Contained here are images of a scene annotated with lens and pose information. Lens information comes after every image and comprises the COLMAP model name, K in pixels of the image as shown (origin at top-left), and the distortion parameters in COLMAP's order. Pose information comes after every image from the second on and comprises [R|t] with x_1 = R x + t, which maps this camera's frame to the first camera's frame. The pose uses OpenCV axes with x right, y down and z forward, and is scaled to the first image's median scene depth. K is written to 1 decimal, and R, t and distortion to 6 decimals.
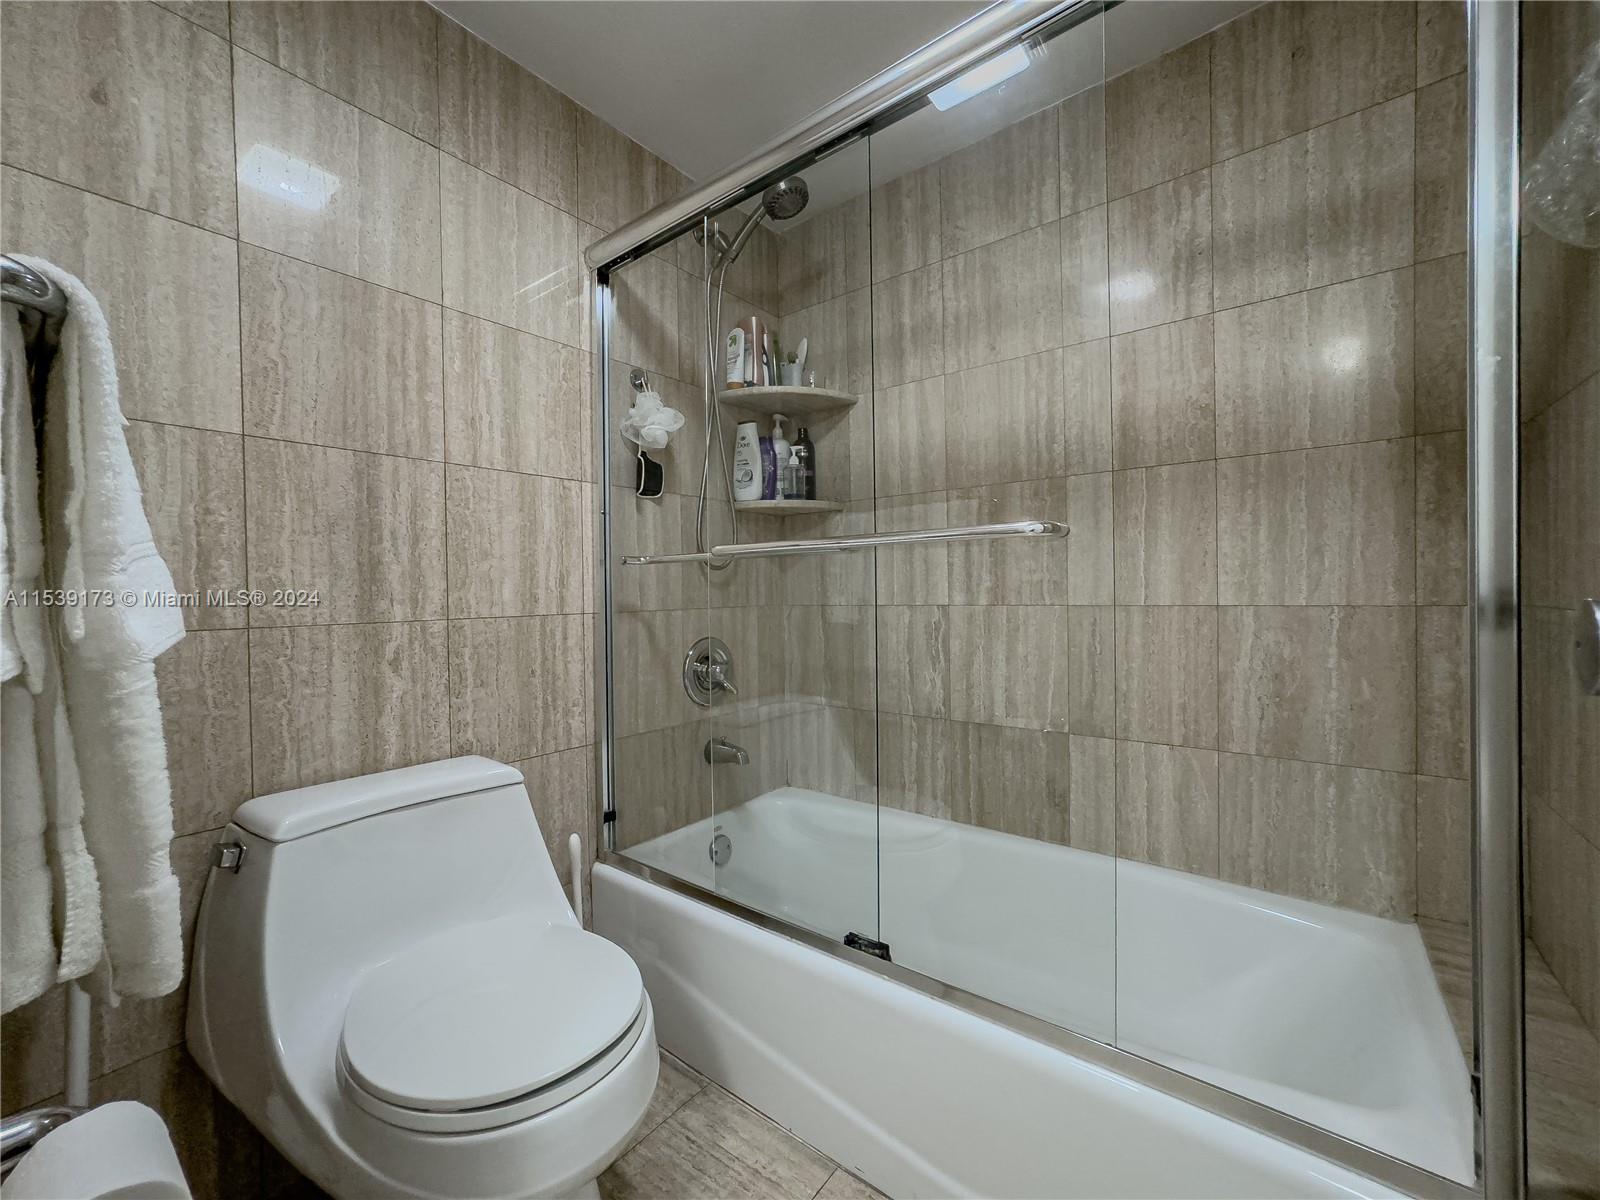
lens RADIAL K [[649.8, 0, 805.7], [0, 649.8, 601.1], [0, 0, 1]] dist [-0.030548, 0.013478]
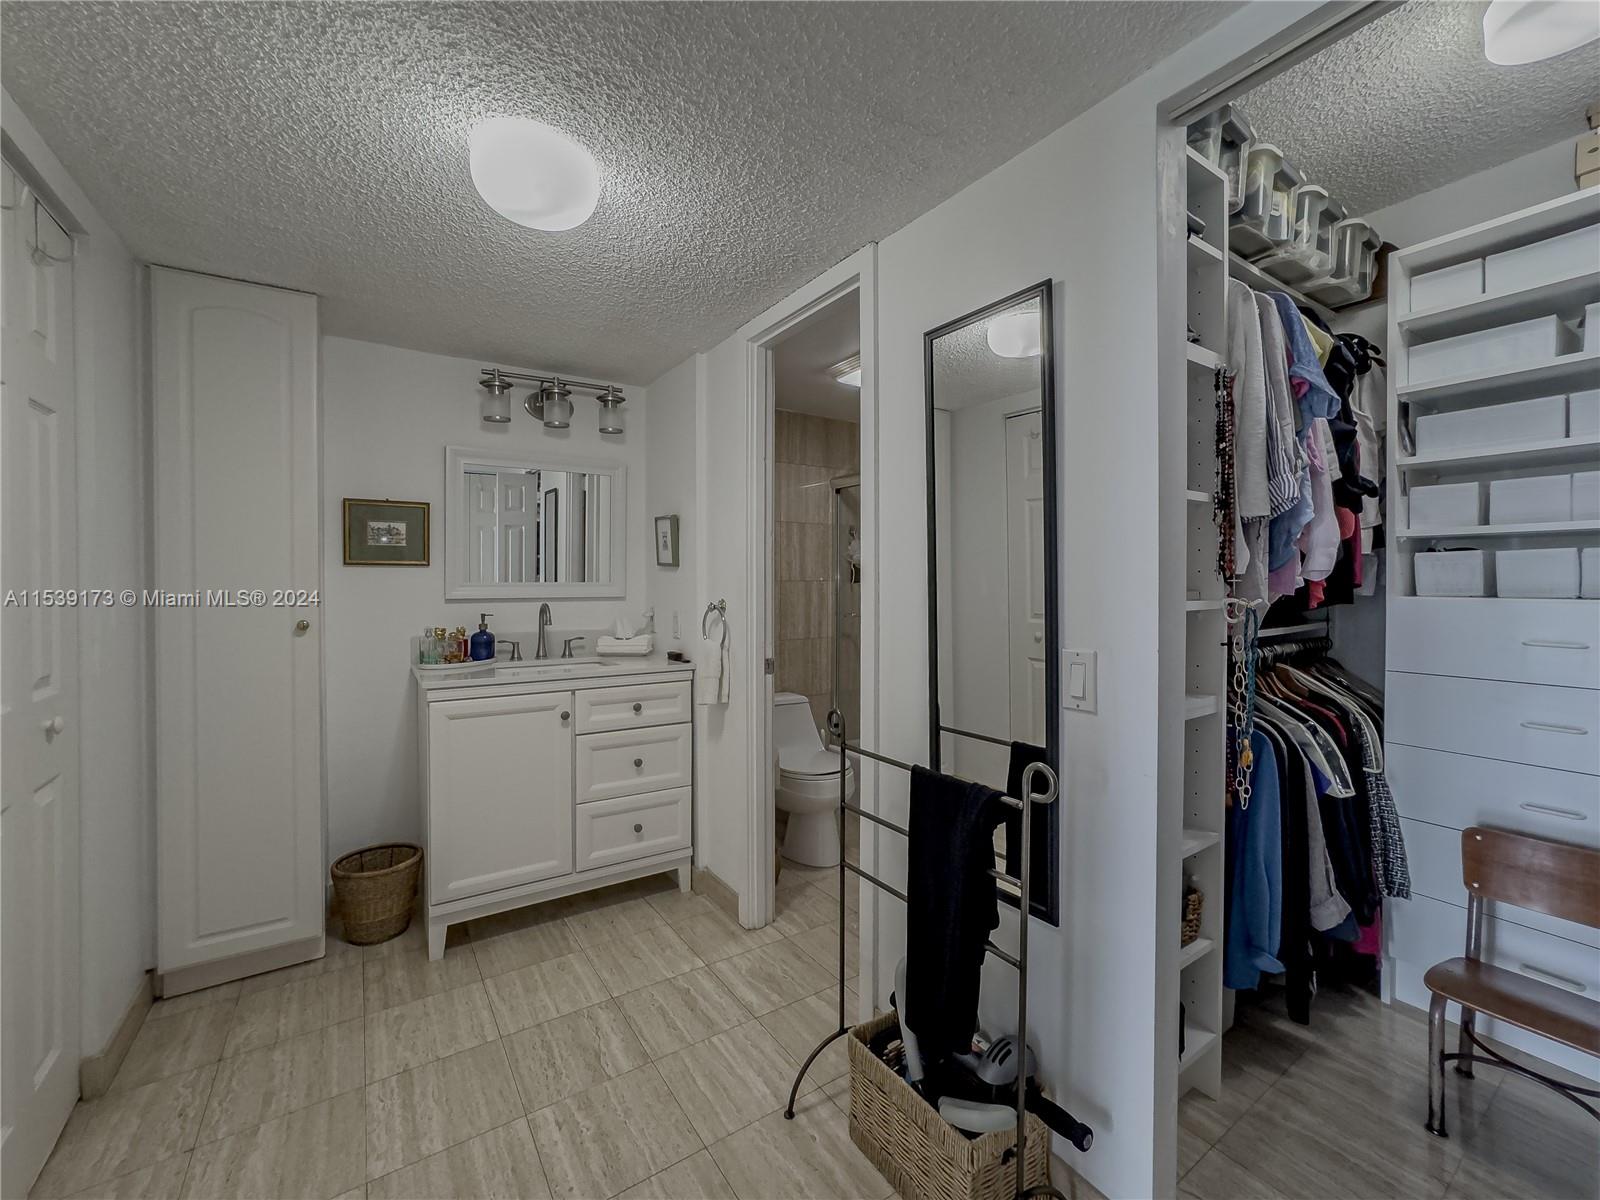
lens RADIAL K [[649.8, 0, 793.9], [0, 649.8, 588.0], [0, 0, 1]] dist [-0.030548, 0.013478]
pose [[0.946496, 0.017697, -0.322229, 0.308246], [-0.017264, 0.999842, 0.004202, -0.173725], [0.322253, 0.001586, 0.946652, -1.322555]]
